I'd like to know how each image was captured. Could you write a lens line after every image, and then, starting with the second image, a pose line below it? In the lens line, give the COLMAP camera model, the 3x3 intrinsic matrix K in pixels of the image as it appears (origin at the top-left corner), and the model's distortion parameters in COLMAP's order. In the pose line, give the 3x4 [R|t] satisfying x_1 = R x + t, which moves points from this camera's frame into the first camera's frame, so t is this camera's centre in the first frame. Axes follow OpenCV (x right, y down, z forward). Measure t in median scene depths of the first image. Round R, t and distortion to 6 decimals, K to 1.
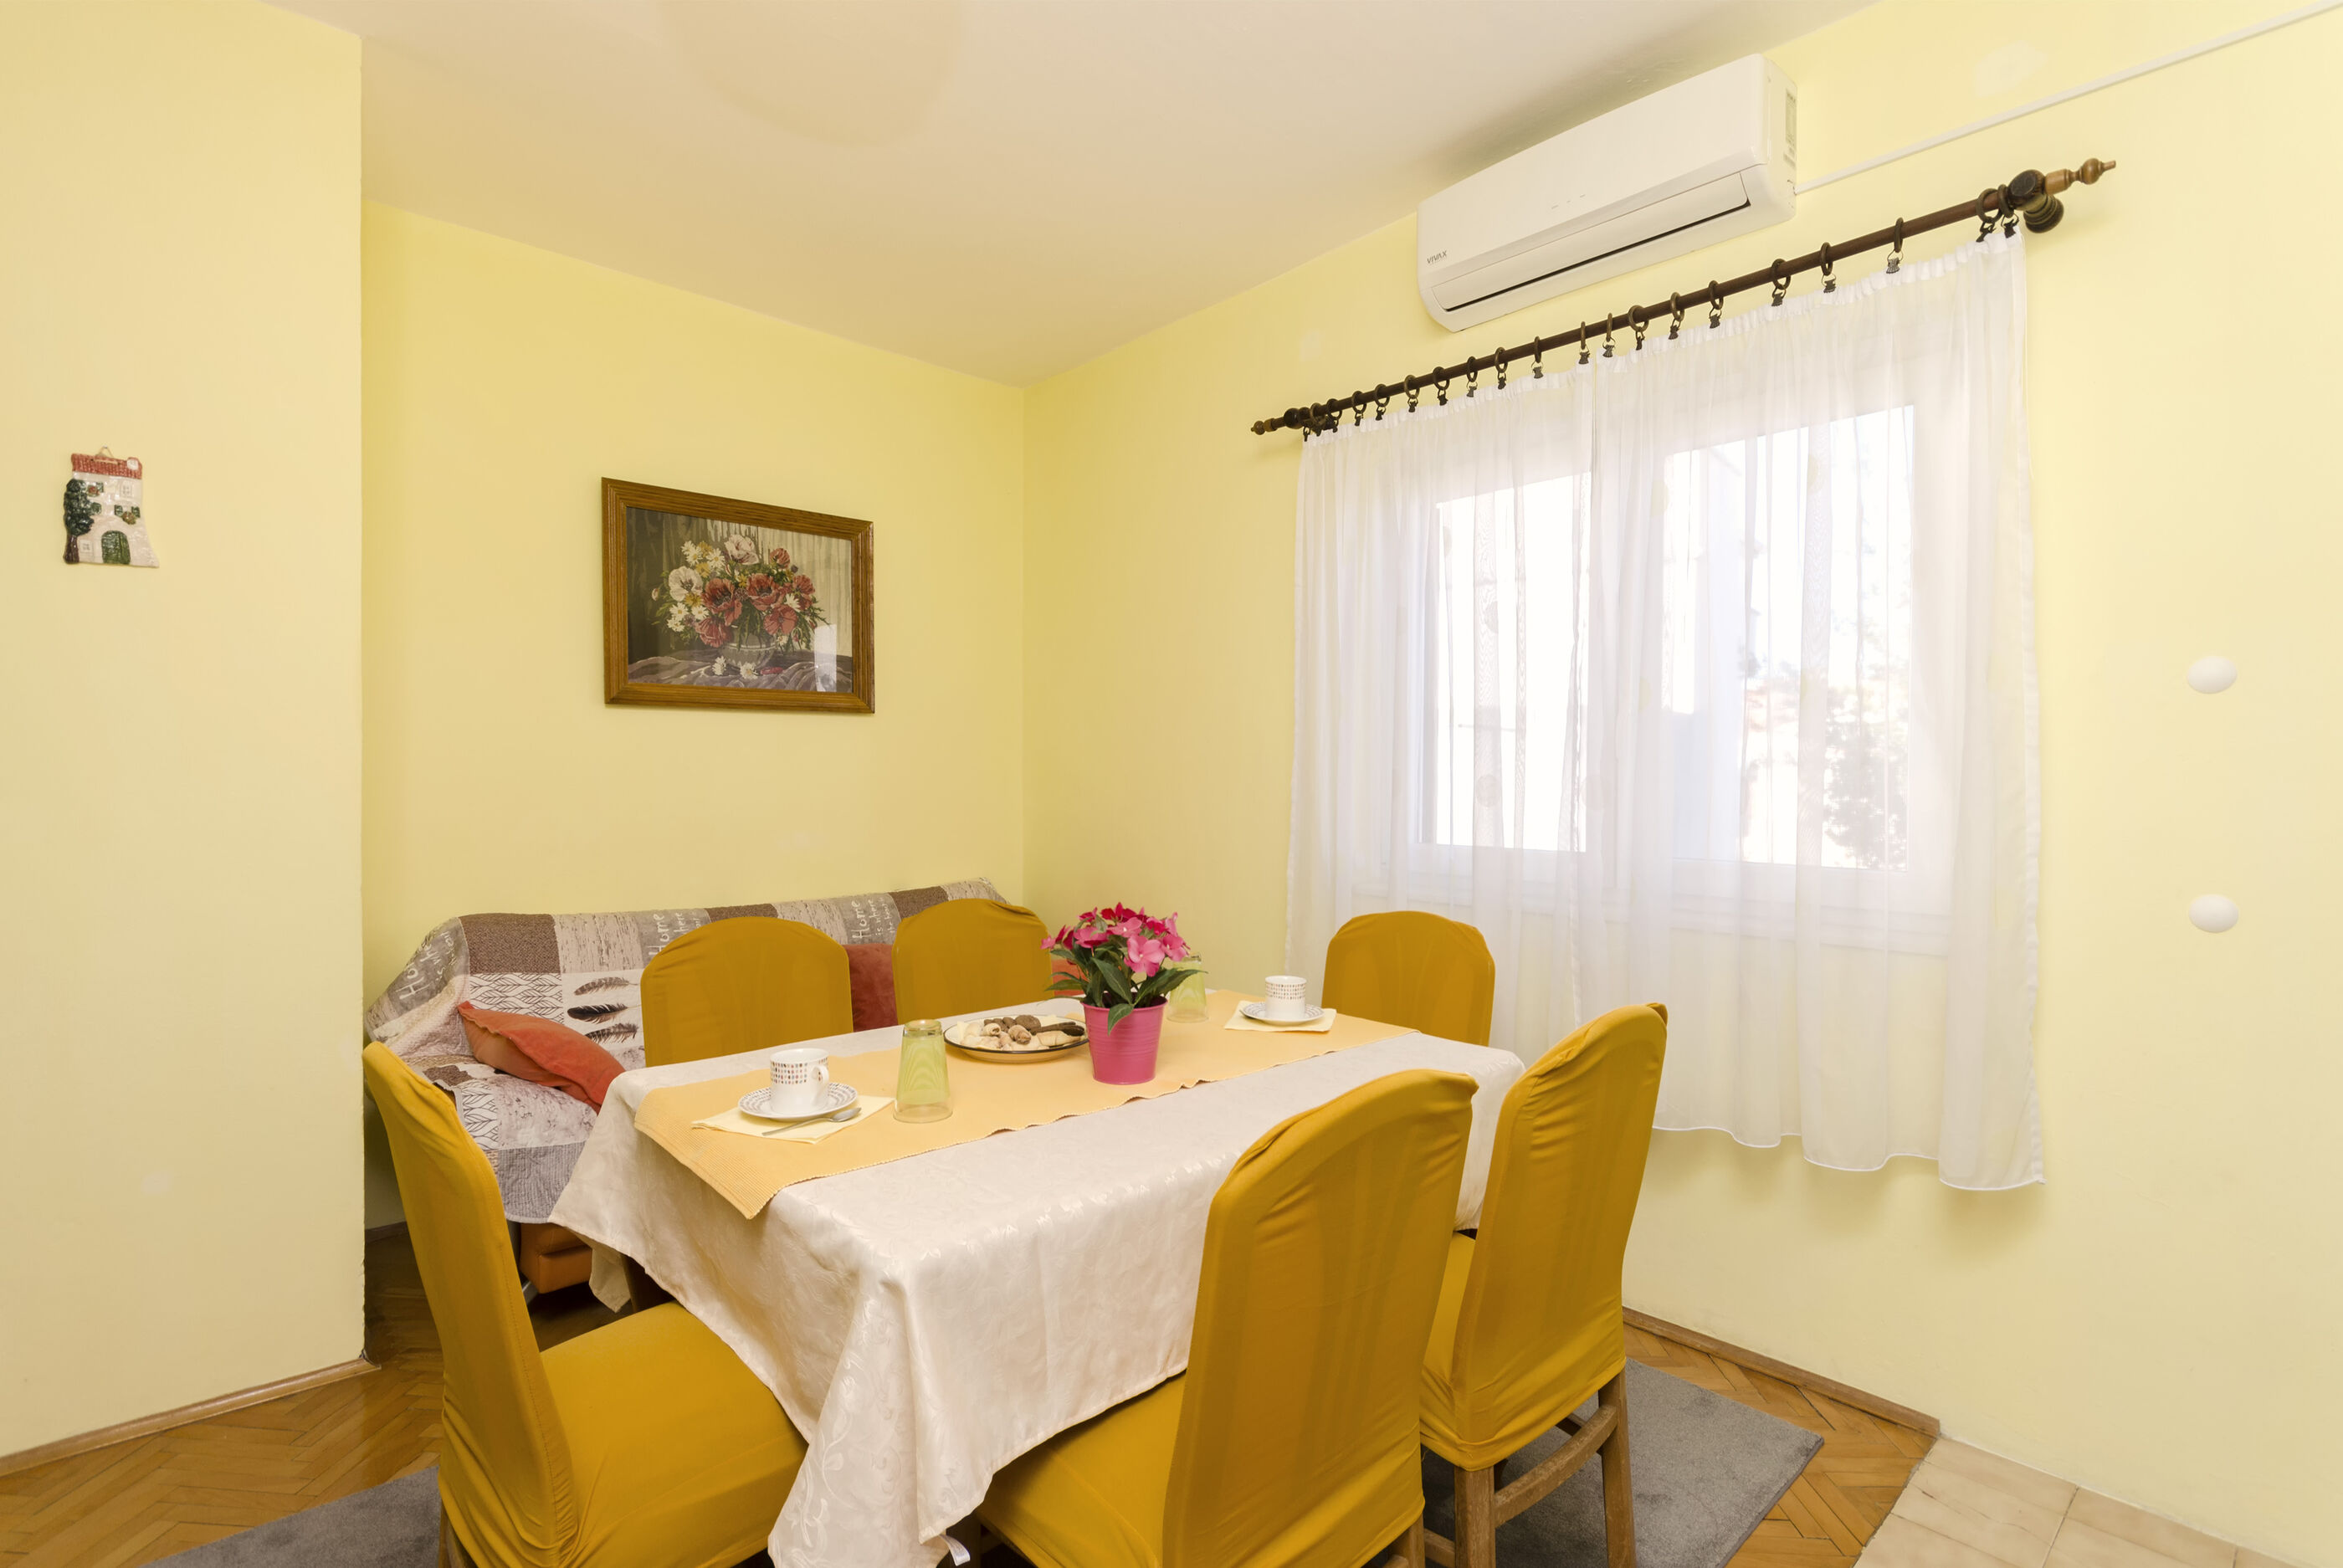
lens RADIAL K [[1078.0, 0, 1171.4], [0, 1078.0, 788.2], [0, 0, 1]] dist [0.011587, -0.000153]
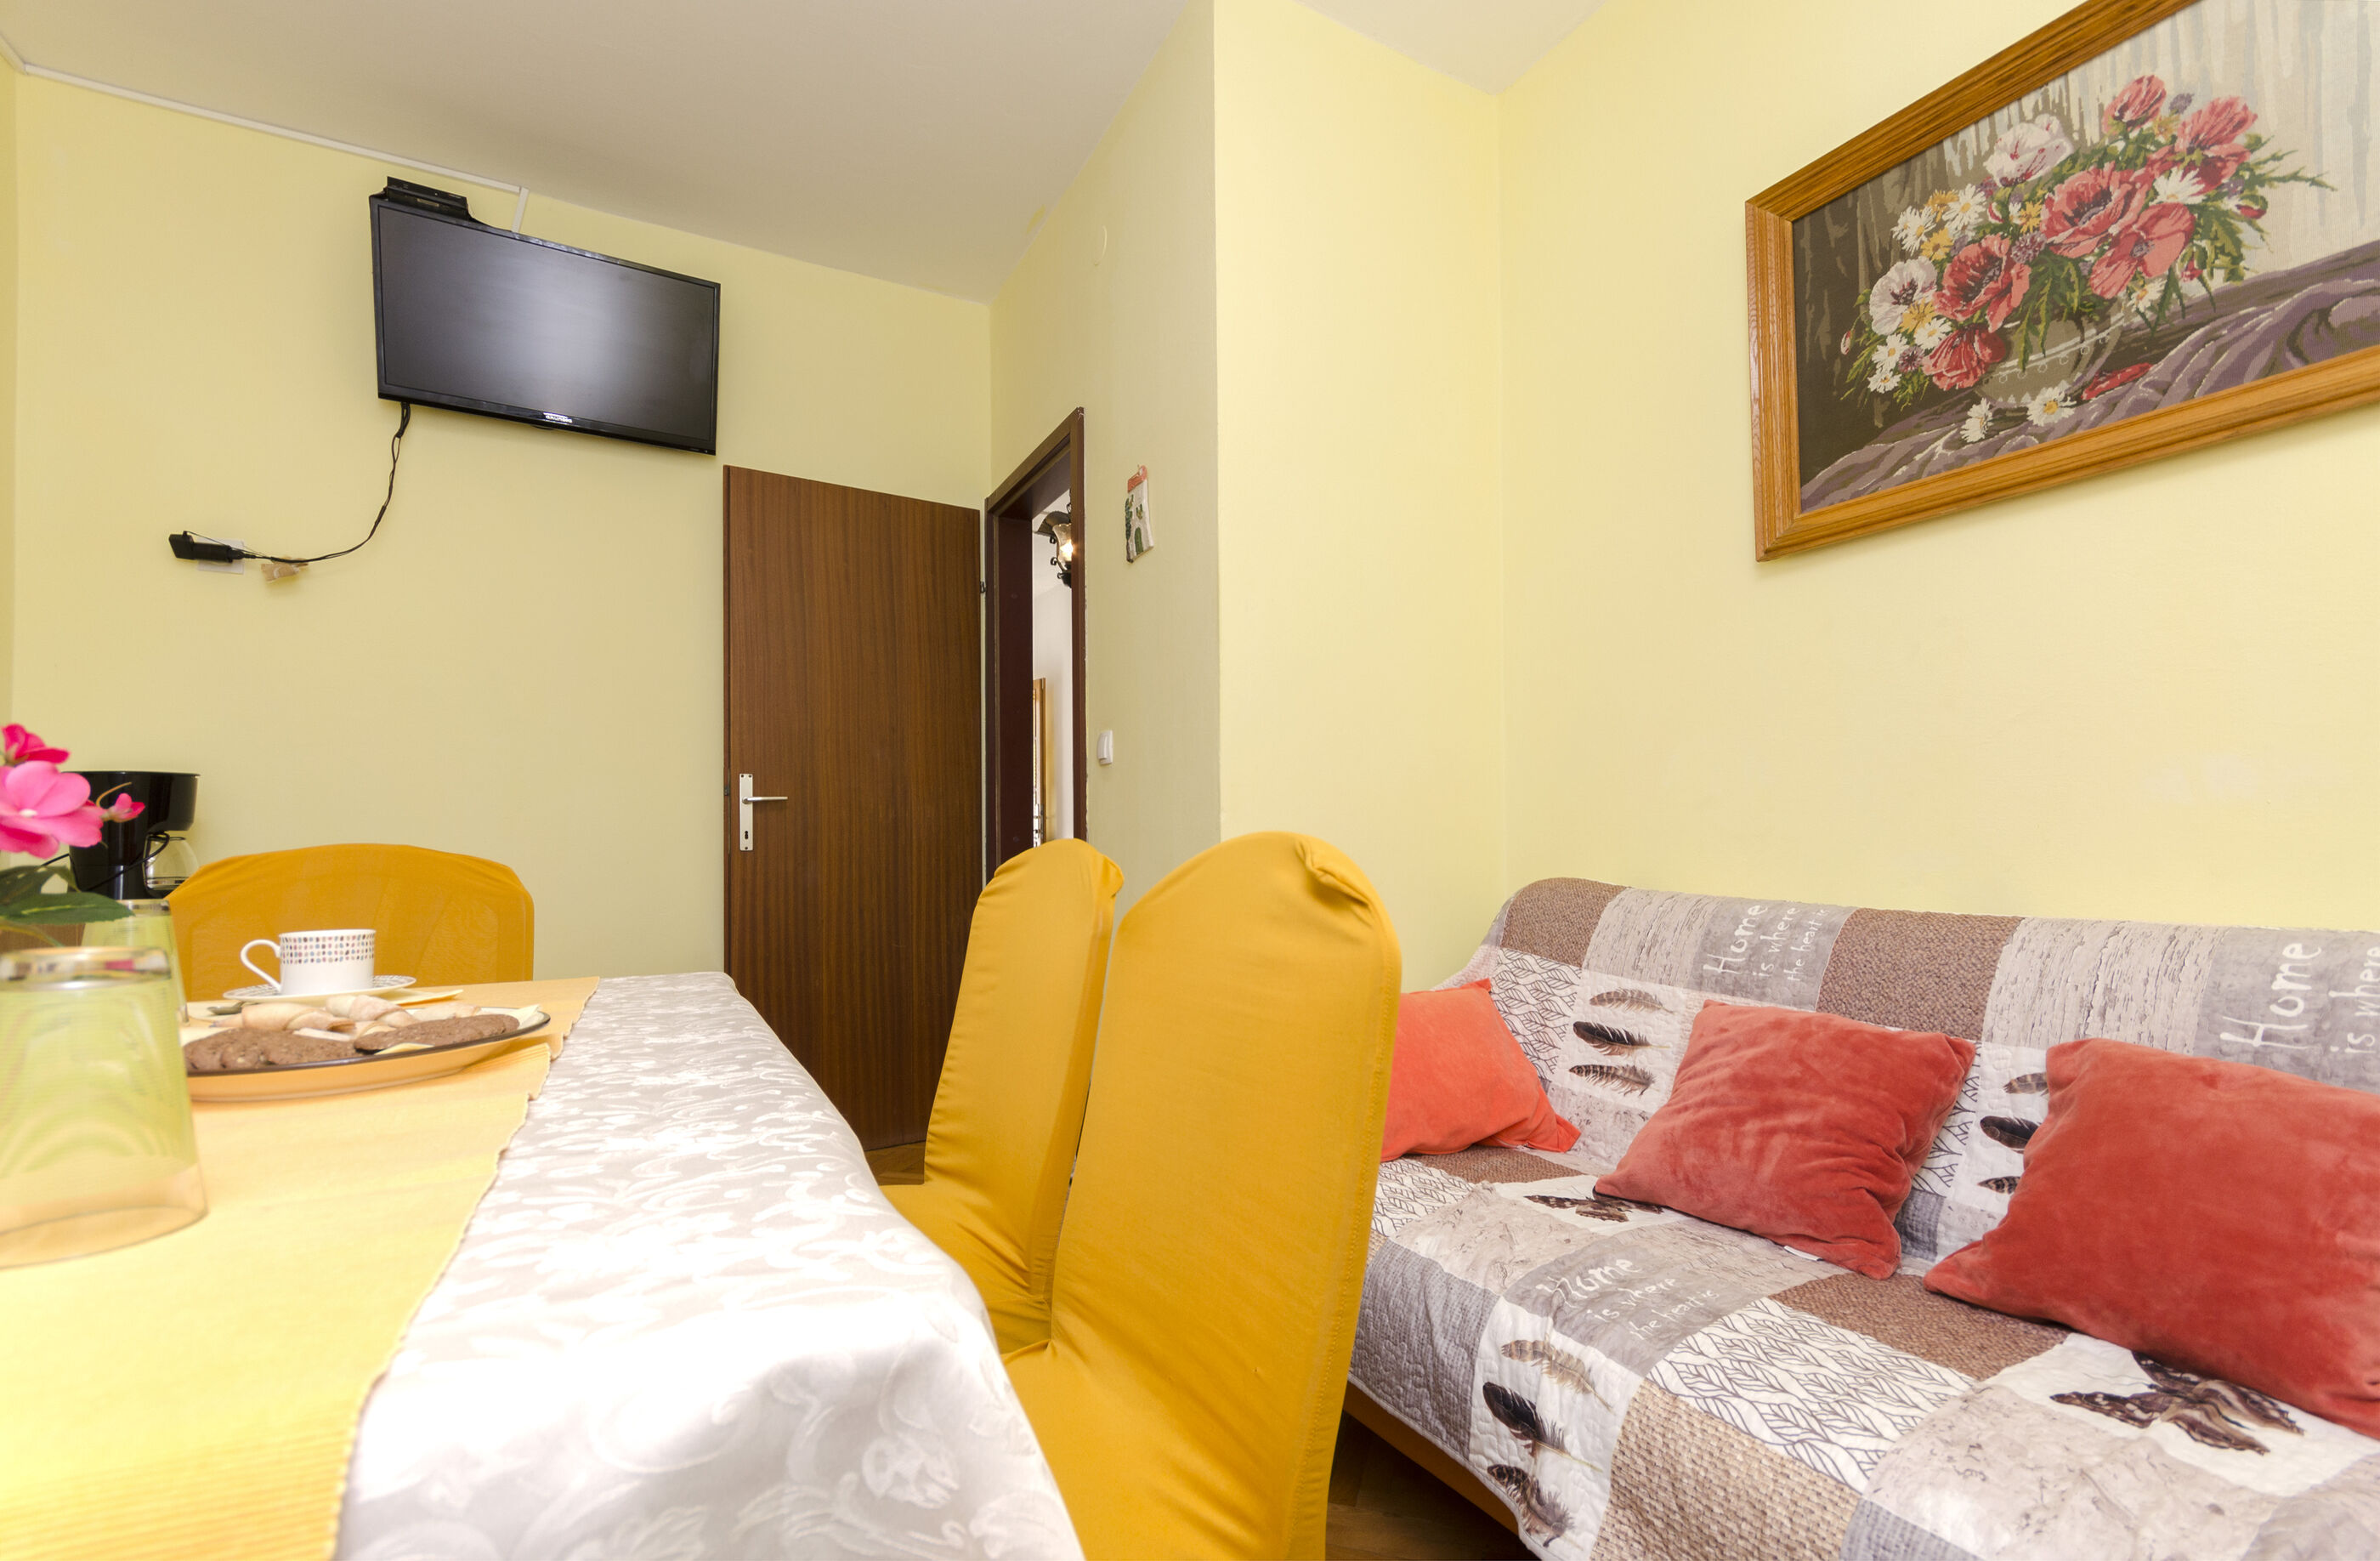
lens RADIAL K [[1043.6, 0, 1252.4], [0, 1043.6, 826.5], [0, 0, 1]] dist [0.000976, 0.000078]
pose [[-0.226259, -0.016410, -0.973929, 0.111151], [0.001994, 0.999848, -0.017310, 0.077149], [0.974065, -0.005858, -0.226192, 0.795875]]
